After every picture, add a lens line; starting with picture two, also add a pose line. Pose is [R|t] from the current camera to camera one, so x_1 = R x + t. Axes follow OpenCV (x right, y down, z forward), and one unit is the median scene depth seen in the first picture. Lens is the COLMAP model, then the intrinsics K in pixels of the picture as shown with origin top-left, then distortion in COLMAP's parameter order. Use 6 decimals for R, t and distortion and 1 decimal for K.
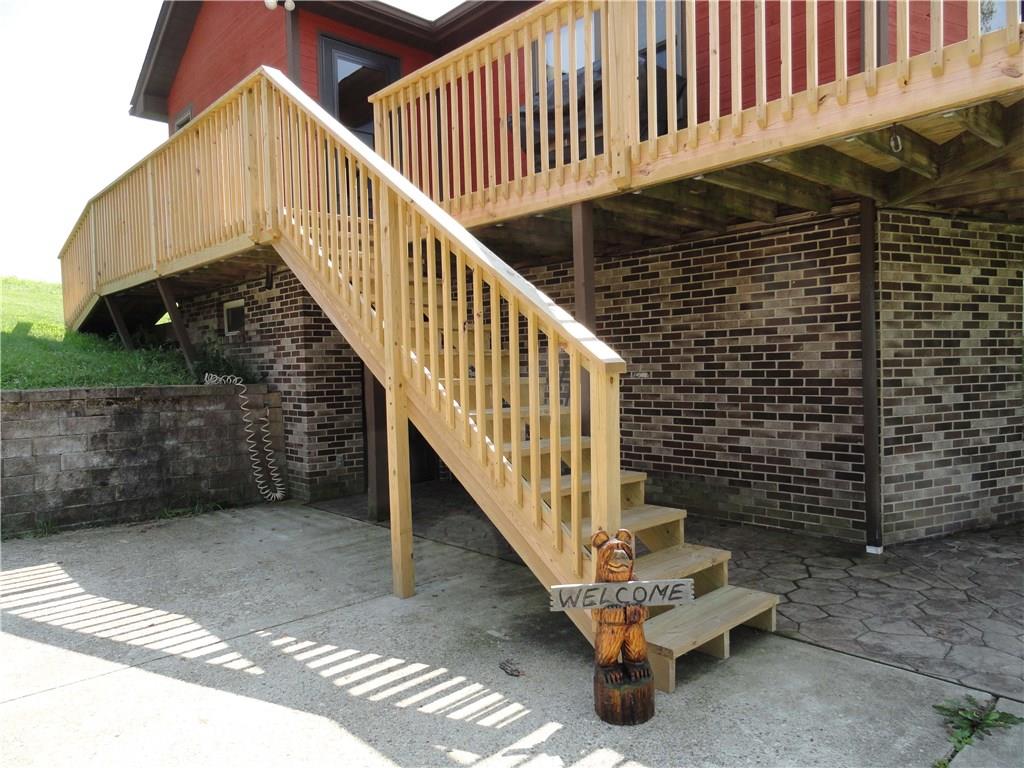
lens RADIAL K [[712.0, 0, 509.1], [0, 712.0, 385.3], [0, 0, 1]] dist [-0.006660, 0.009213]
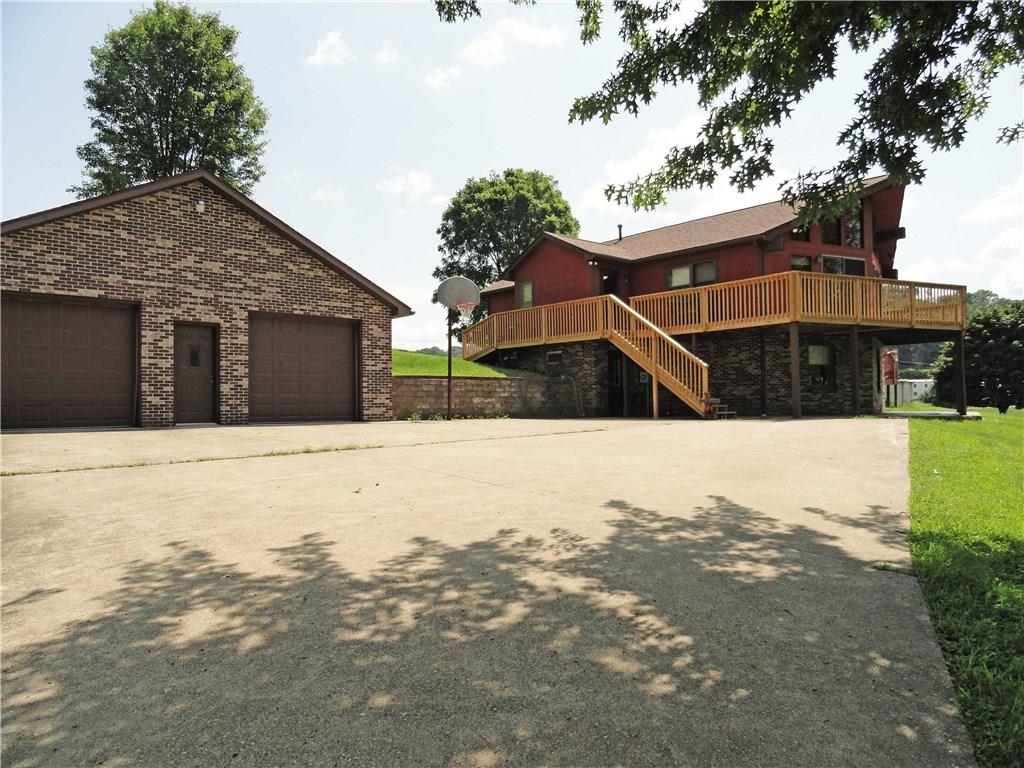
lens RADIAL K [[712.0, 0, 510.0], [0, 712.0, 382.4], [0, 0, 1]] dist [-0.006660, 0.009213]
pose [[0.999457, 0.010344, -0.031294, -0.768599], [-0.012250, 0.998042, -0.061335, 0.287490], [0.030598, 0.061685, 0.997627, -2.925163]]
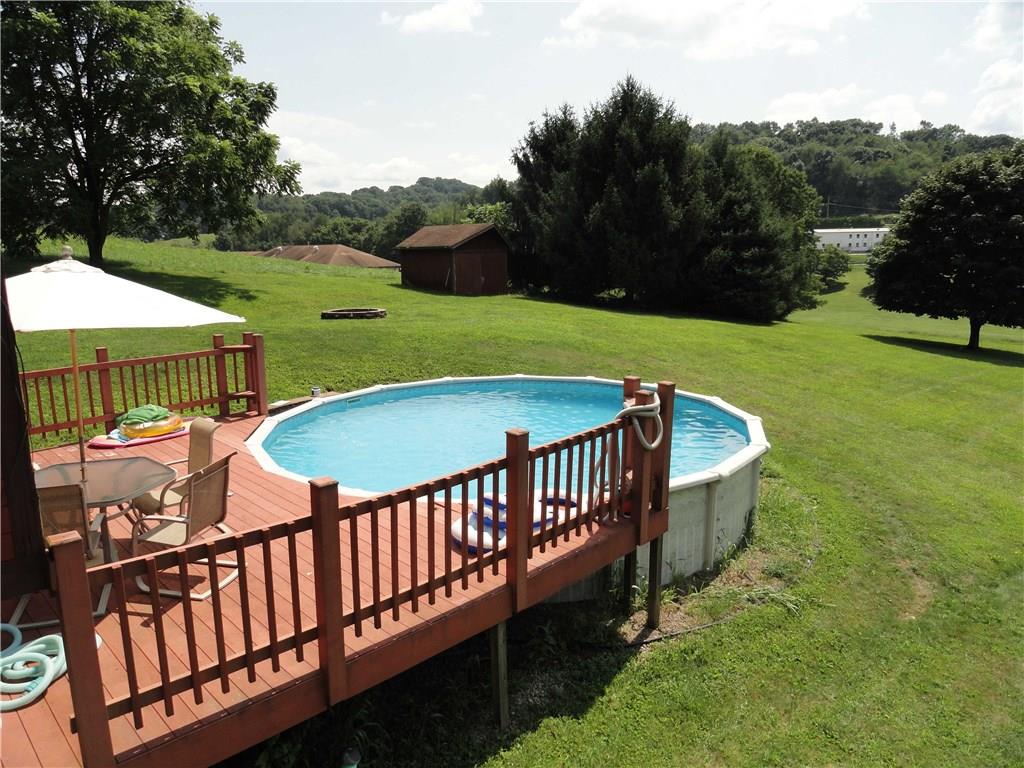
lens RADIAL K [[712.0, 0, 513.7], [0, 712.0, 383.3], [0, 0, 1]] dist [-0.006660, 0.009213]
pose [[0.999504, -0.000177, 0.031485, 1.883998], [-0.004828, 0.987300, 0.158793, -0.575015], [-0.031113, -0.158867, 0.986810, 1.645435]]
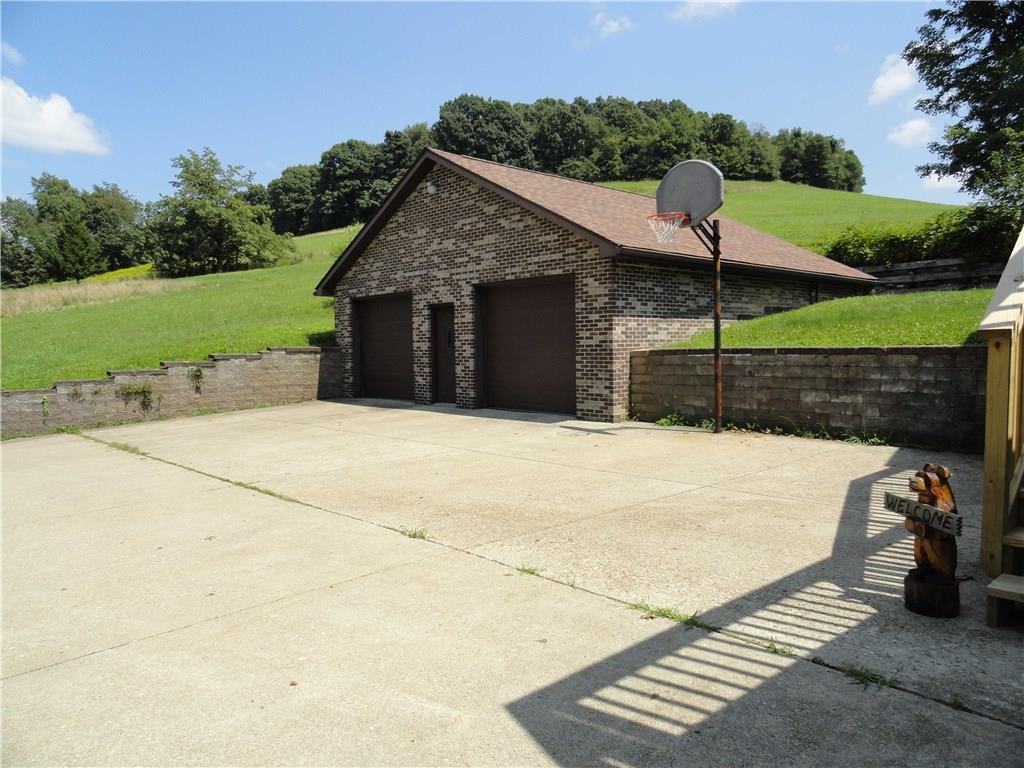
lens RADIAL K [[712.0, 0, 509.5], [0, 712.0, 387.7], [0, 0, 1]] dist [-0.006660, 0.009213]
pose [[-0.013134, 0.076089, -0.997014, 0.749720], [-0.020599, 0.996868, 0.076350, 0.003459], [0.999702, 0.021541, -0.011525, 0.134554]]
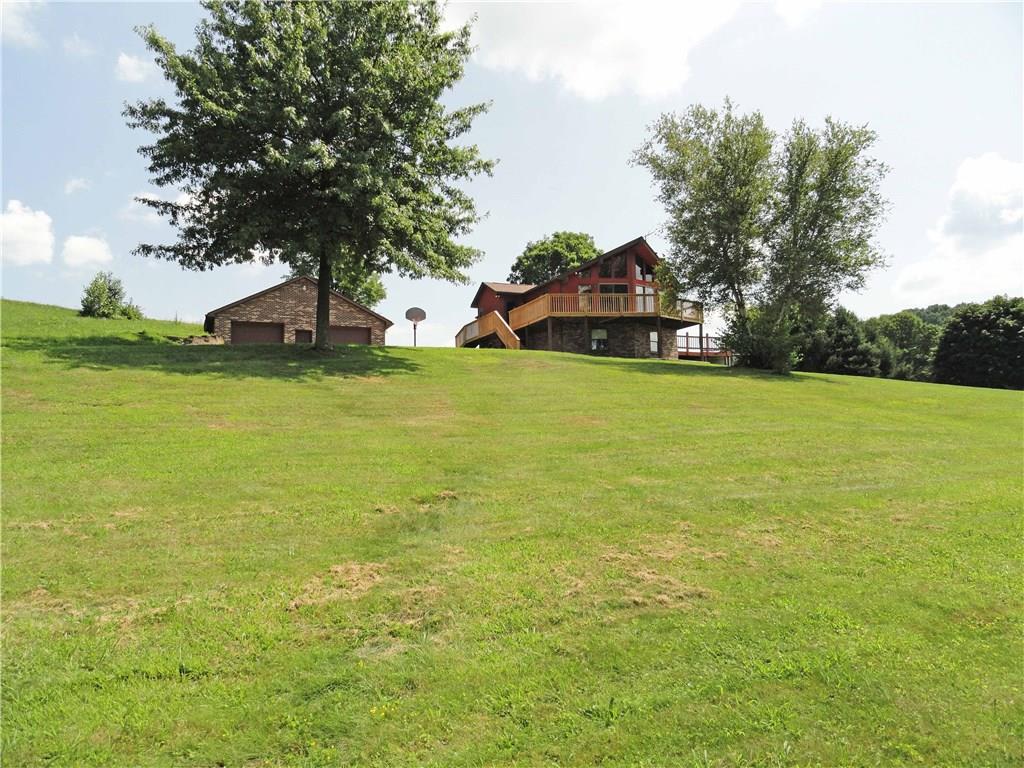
lens RADIAL K [[712.0, 0, 508.3], [0, 712.0, 382.1], [0, 0, 1]] dist [-0.006660, 0.009213]
pose [[0.946743, -0.030563, -0.320537, 2.406315], [-0.005790, 0.993708, -0.111851, 1.287055], [0.321939, 0.107750, 0.940609, -6.579138]]
